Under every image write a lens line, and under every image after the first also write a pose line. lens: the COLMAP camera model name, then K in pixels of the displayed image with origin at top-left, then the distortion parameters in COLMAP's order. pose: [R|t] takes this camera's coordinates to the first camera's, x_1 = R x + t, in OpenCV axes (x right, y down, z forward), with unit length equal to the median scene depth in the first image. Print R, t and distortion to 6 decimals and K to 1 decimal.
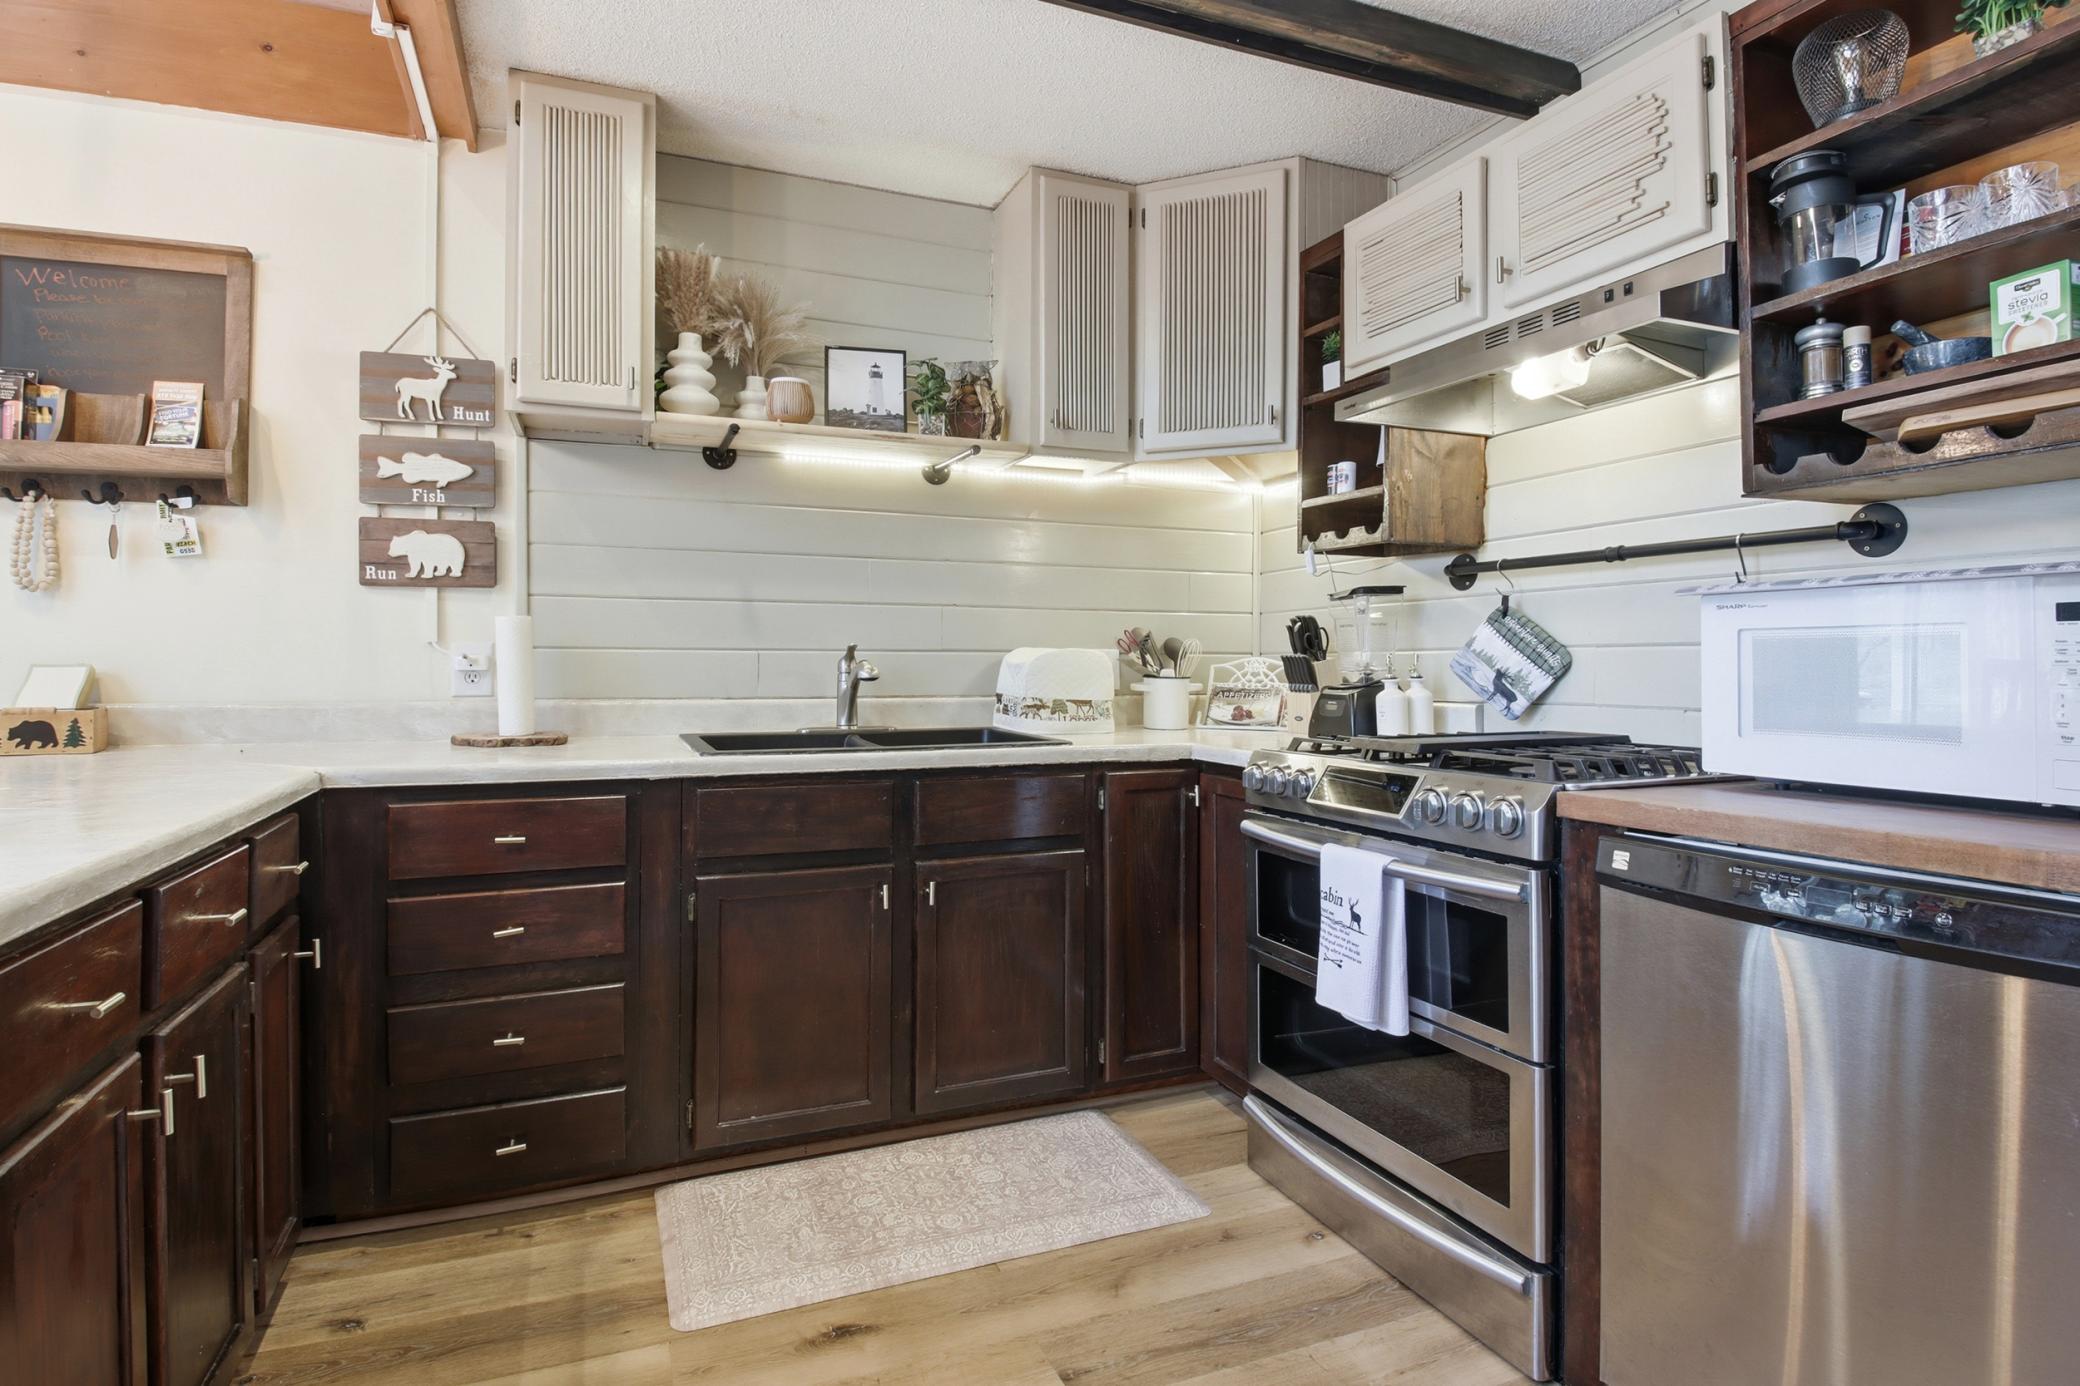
lens RADIAL K [[1017.4, 0, 986.5], [0, 1017.4, 662.4], [0, 0, 1]] dist [-0.012605, -0.008721]
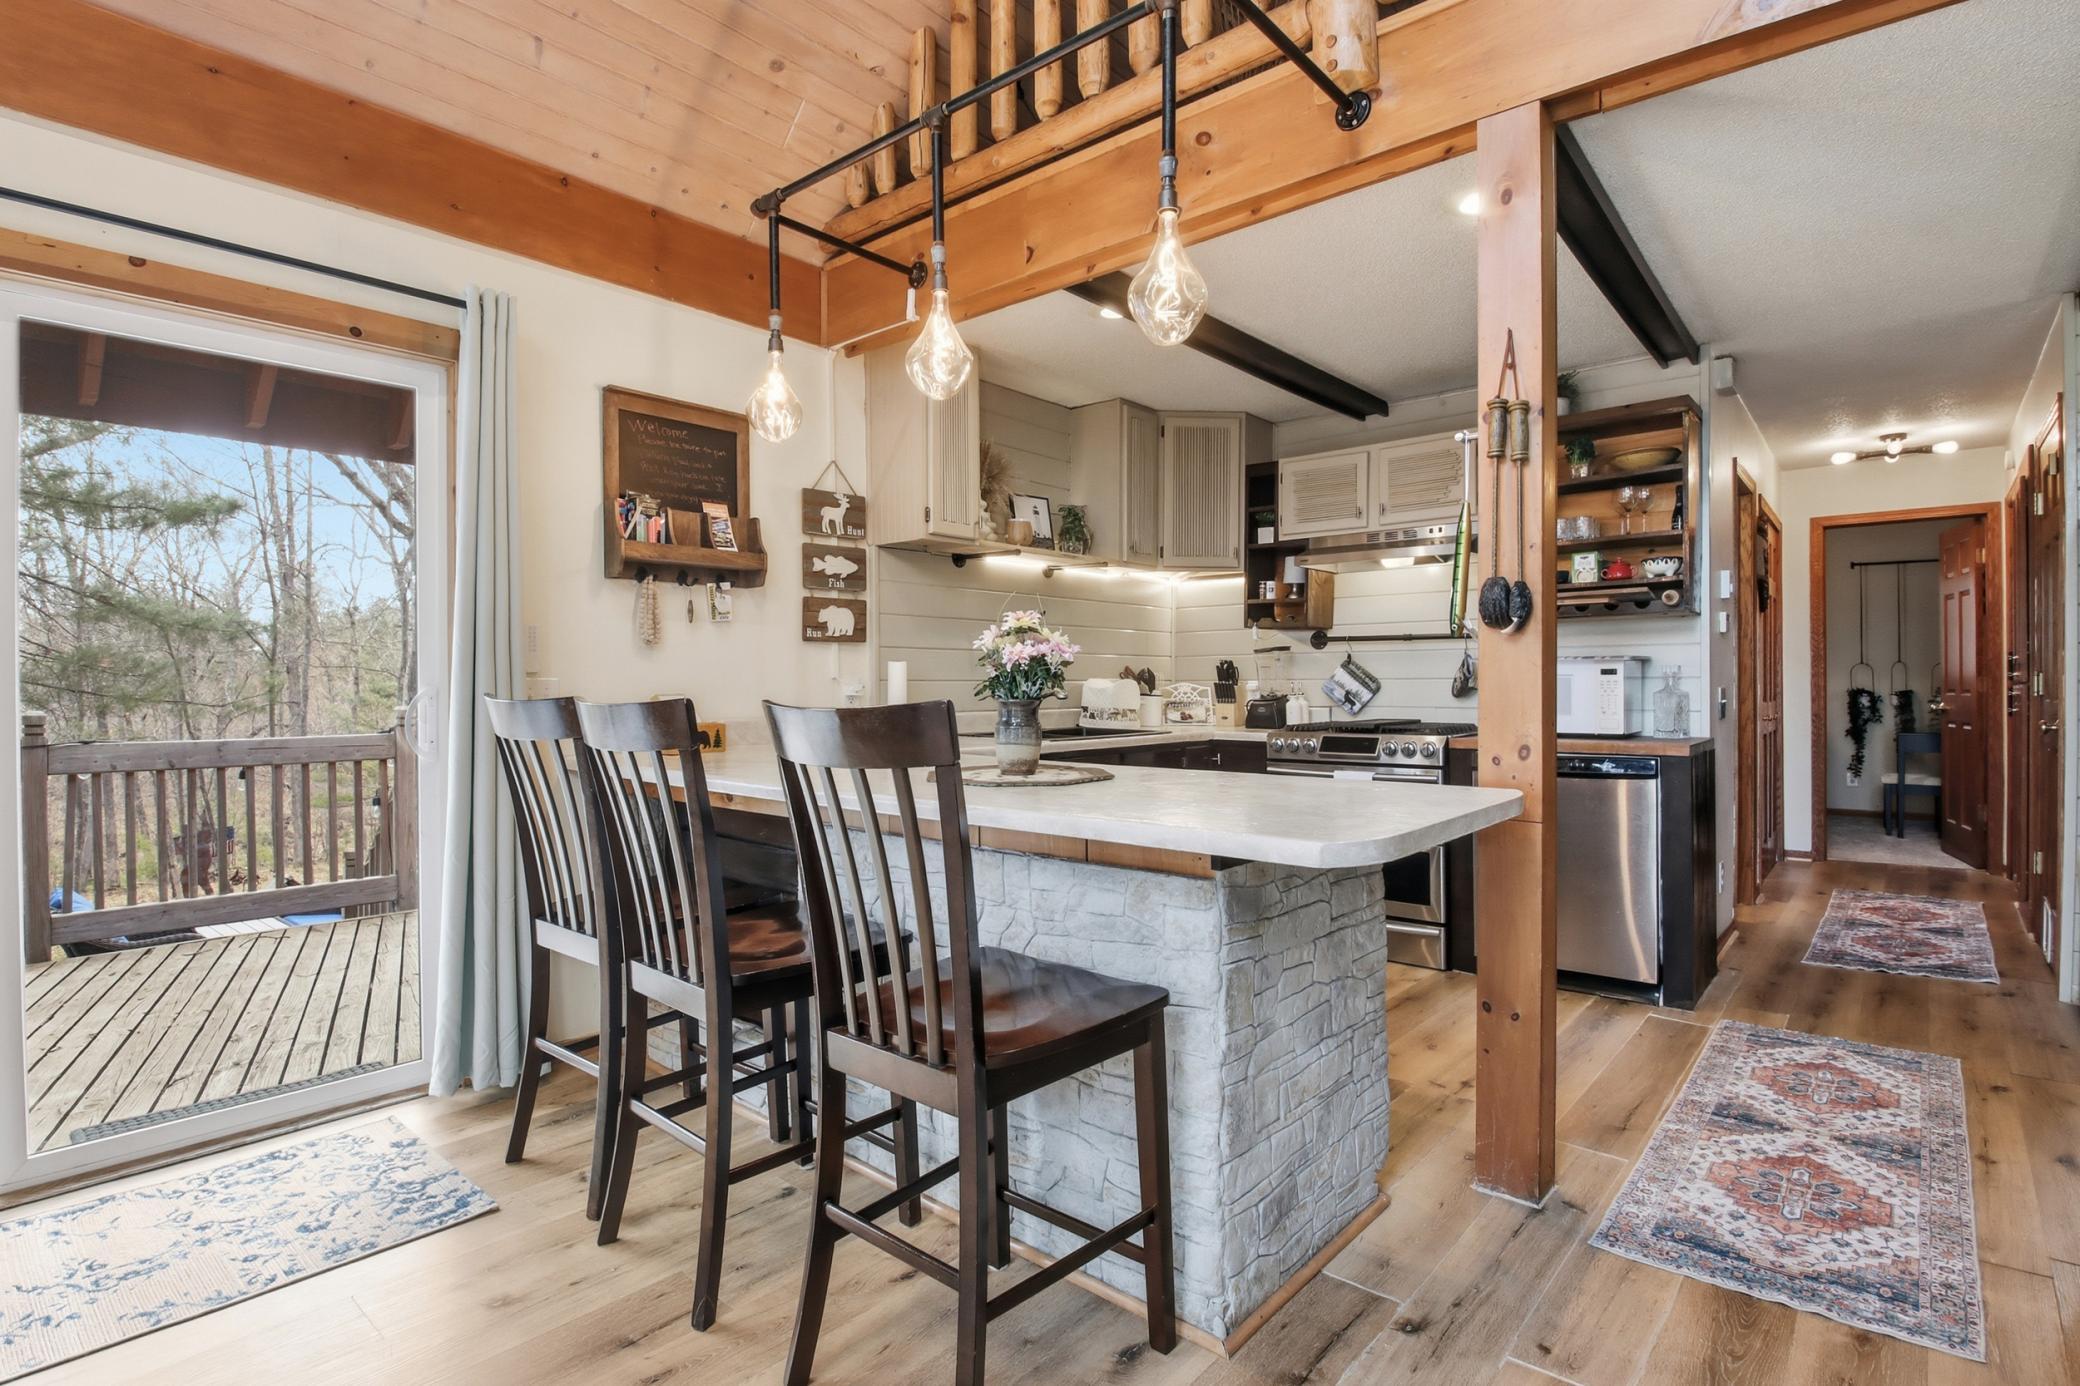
lens RADIAL K [[1017.4, 0, 990.5], [0, 1017.4, 688.5], [0, 0, 1]] dist [-0.012605, -0.008721]
pose [[0.894522, -0.006739, 0.446973, -1.038320], [0.002869, 0.999952, 0.009334, -0.017444], [-0.447015, -0.007067, 0.894499, -0.498683]]
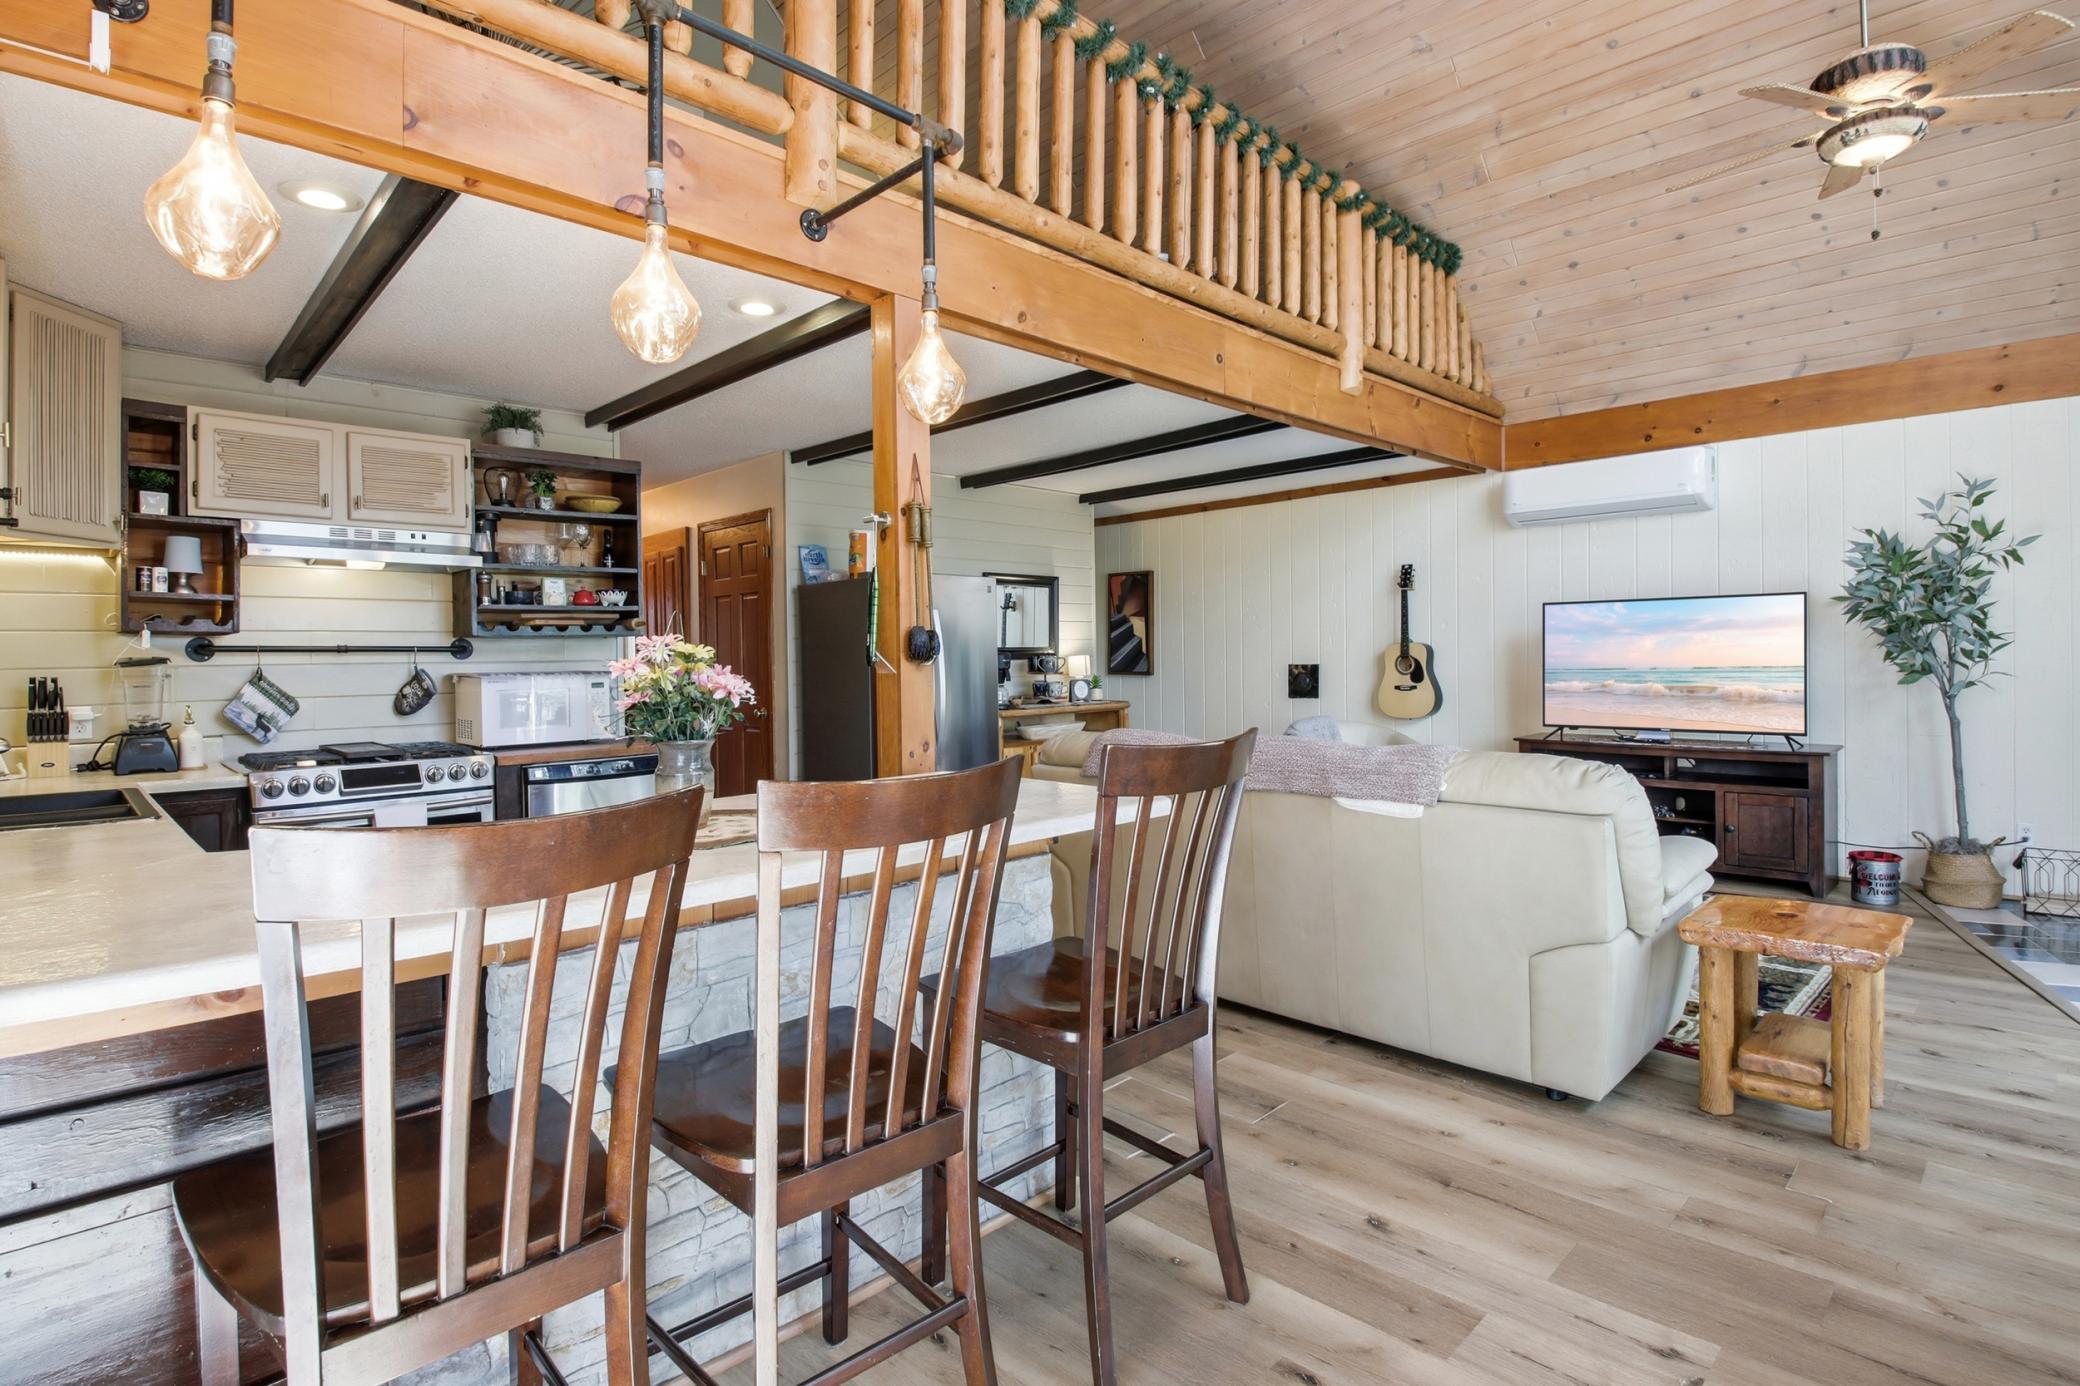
lens RADIAL K [[1017.4, 0, 1051.0], [0, 1017.4, 672.7], [0, 0, 1]] dist [-0.012605, -0.008721]
pose [[-0.403857, -0.005706, 0.914804, -1.478895], [0.013775, 0.999829, 0.012317, -0.060200], [-0.914718, 0.017576, -0.403709, 0.486312]]
